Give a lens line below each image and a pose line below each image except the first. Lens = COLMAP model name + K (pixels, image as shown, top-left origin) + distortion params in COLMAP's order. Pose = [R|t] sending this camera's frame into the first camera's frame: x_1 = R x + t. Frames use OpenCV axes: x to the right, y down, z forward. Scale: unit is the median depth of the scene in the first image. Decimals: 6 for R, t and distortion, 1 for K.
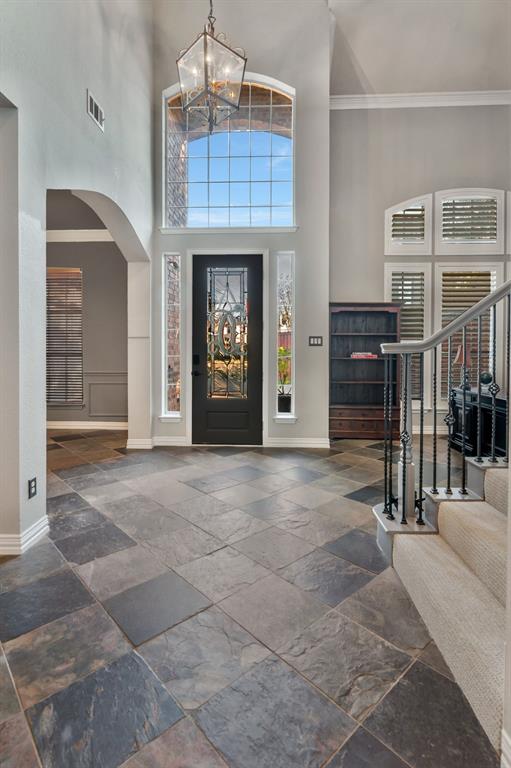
lens RADIAL K [[383.5, 0, 254.8], [0, 383.5, 354.7], [0, 0, 1]] dist [-0.001400, -0.000519]
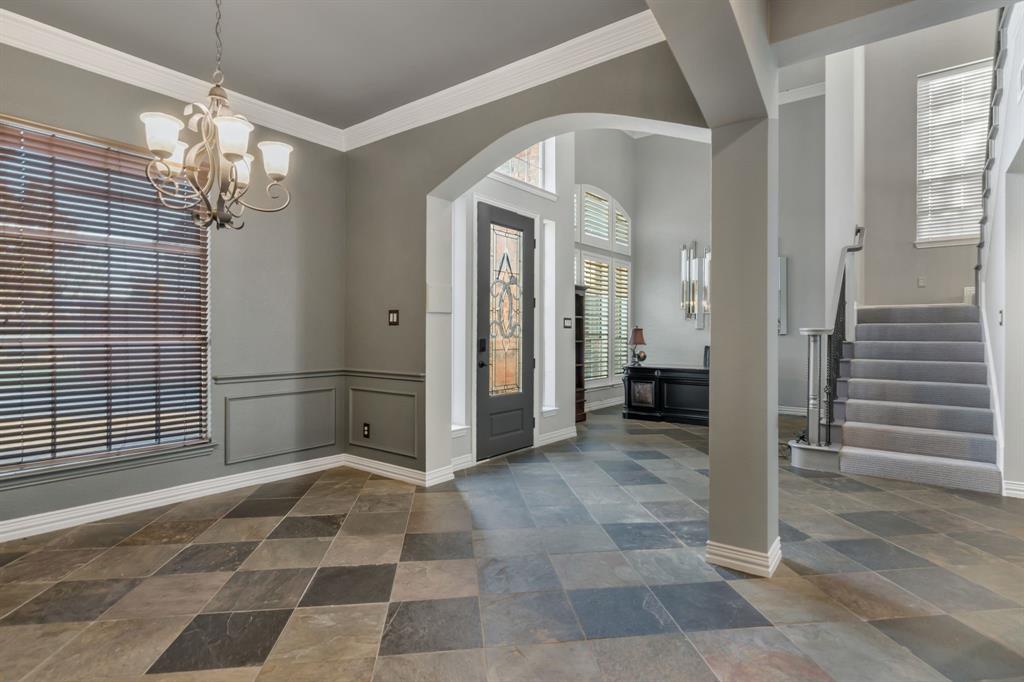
lens RADIAL K [[511.3, 0, 517.6], [0, 511.3, 338.4], [0, 0, 1]] dist [-0.001400, -0.000519]
pose [[0.578787, -0.008053, 0.815439, -0.923262], [0.013116, 0.999914, 0.000565, -0.000296], [-0.815373, 0.010368, 0.578843, 0.382773]]
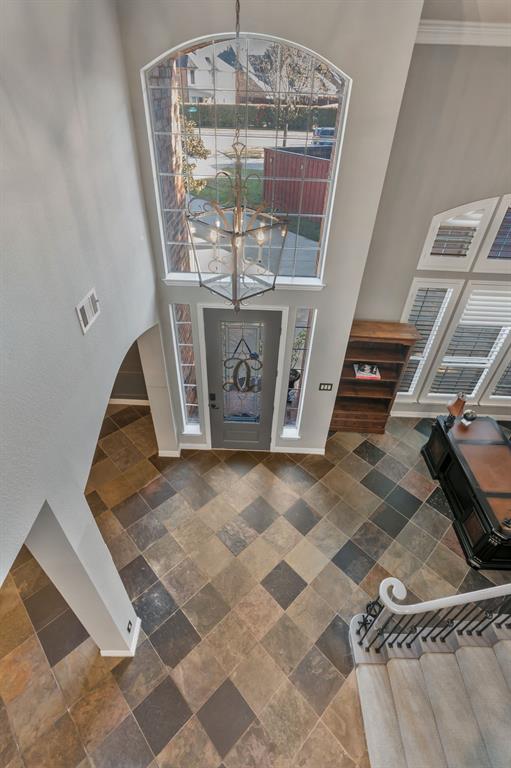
lens RADIAL K [[365.3, 0, 253.5], [0, 365.3, 376.7], [0, 0, 1]] dist [-0.000780, 0.000308]
pose [[0.999372, 0.007033, 0.034734, -0.075030], [-0.026765, 0.792202, 0.609671, -0.664612], [-0.023228, -0.610218, 0.791893, 0.227225]]
